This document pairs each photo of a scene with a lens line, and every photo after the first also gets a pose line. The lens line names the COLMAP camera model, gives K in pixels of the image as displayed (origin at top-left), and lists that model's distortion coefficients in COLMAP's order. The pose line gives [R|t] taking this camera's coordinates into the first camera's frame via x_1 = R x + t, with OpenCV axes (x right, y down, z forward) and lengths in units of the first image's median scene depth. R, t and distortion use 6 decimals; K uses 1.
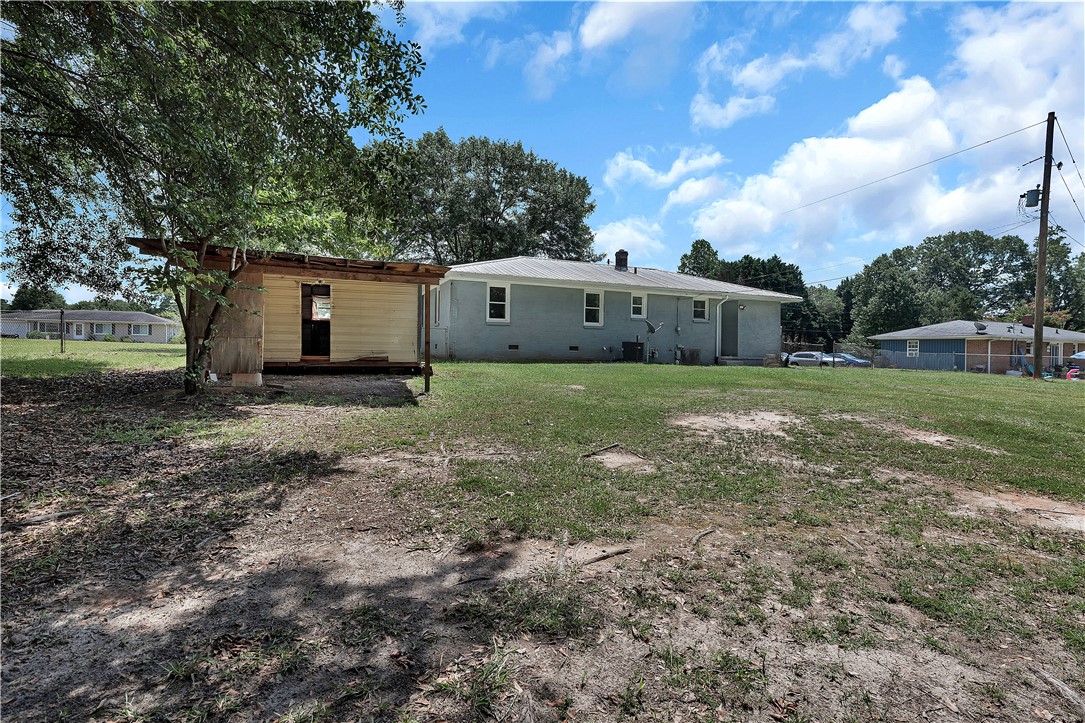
lens RADIAL K [[507.1, 0, 544.3], [0, 507.1, 354.0], [0, 0, 1]] dist [-0.000087, -0.000041]
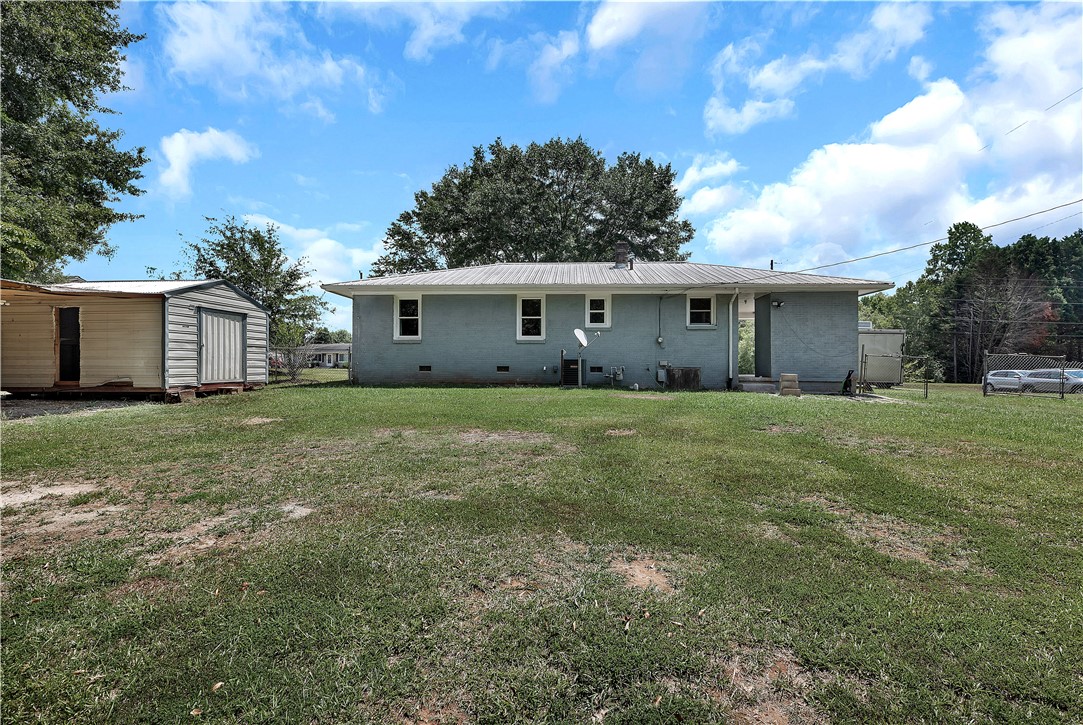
lens RADIAL K [[514.1, 0, 541.5], [0, 514.1, 362.5], [0, 0, 1]] dist [-0.001015, -0.000255]
pose [[0.904631, -0.019680, -0.425740, 0.407194], [0.008652, 0.999575, -0.027823, 0.001762], [0.426107, 0.021486, 0.904417, 0.255746]]
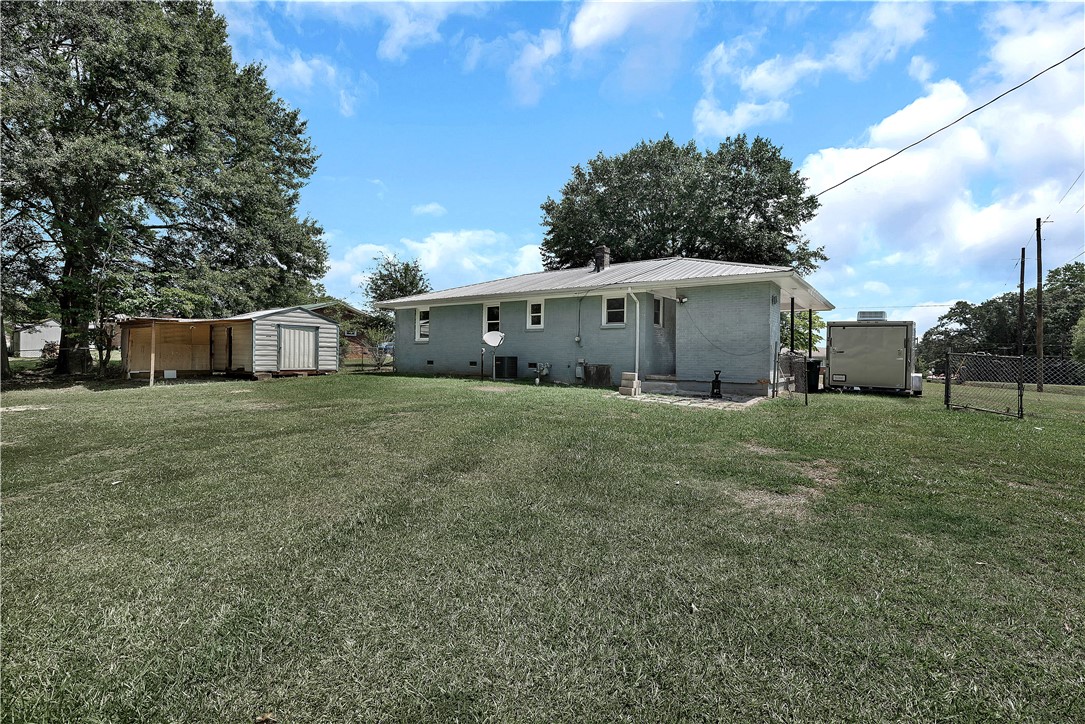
lens RADIAL K [[507.1, 0, 544.3], [0, 507.1, 354.5], [0, 0, 1]] dist [-0.000087, -0.000041]
pose [[0.524568, -0.017357, -0.851192, 0.872468], [-0.013022, 0.999512, -0.028406, -0.002311], [0.851269, 0.025985, 0.524086, 0.525487]]
